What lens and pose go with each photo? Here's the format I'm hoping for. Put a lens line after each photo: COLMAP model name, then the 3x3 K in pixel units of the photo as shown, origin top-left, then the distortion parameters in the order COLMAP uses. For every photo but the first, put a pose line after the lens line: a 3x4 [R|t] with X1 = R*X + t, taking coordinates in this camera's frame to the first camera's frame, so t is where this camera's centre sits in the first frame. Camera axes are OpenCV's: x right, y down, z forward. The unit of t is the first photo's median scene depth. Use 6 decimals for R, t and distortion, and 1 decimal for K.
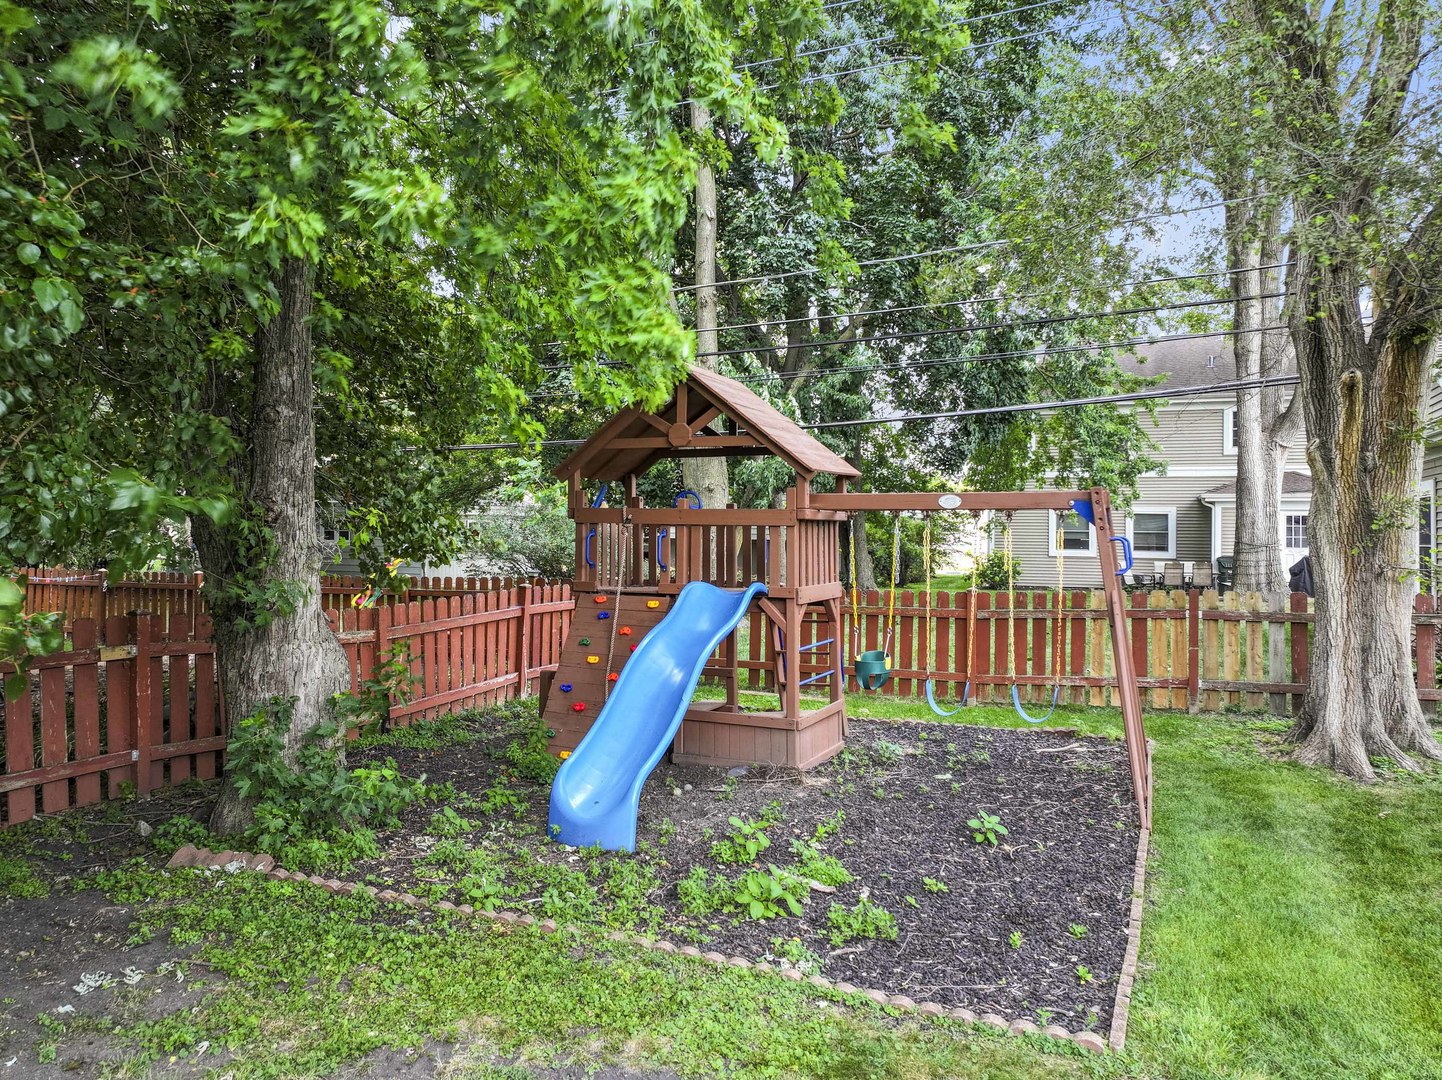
lens RADIAL K [[1029.9, 0, 721.0], [0, 1029.9, 540.0], [0, 0, 1]] dist [0.000175, -0.001843]
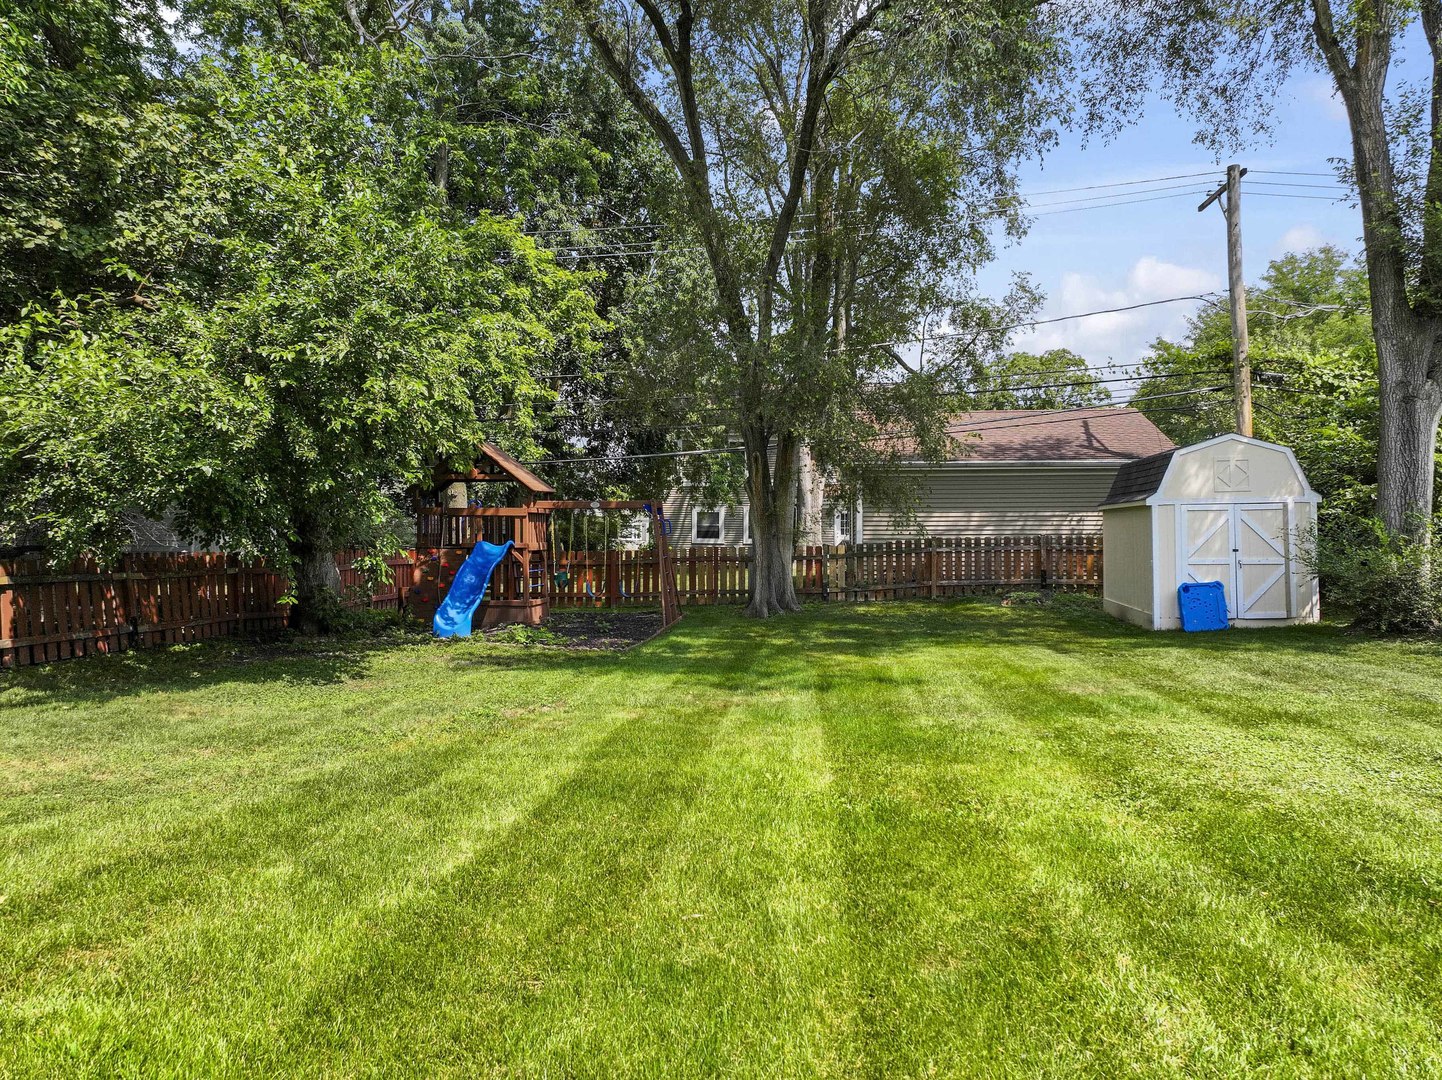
lens RADIAL K [[1029.9, 0, 721.0], [0, 1029.9, 540.0], [0, 0, 1]] dist [0.000175, -0.001843]
pose [[0.957600, -0.009134, 0.287957, -0.164450], [0.009764, 0.999952, -0.000749, 0.043120], [-0.287936, 0.003529, 0.957643, -1.231561]]
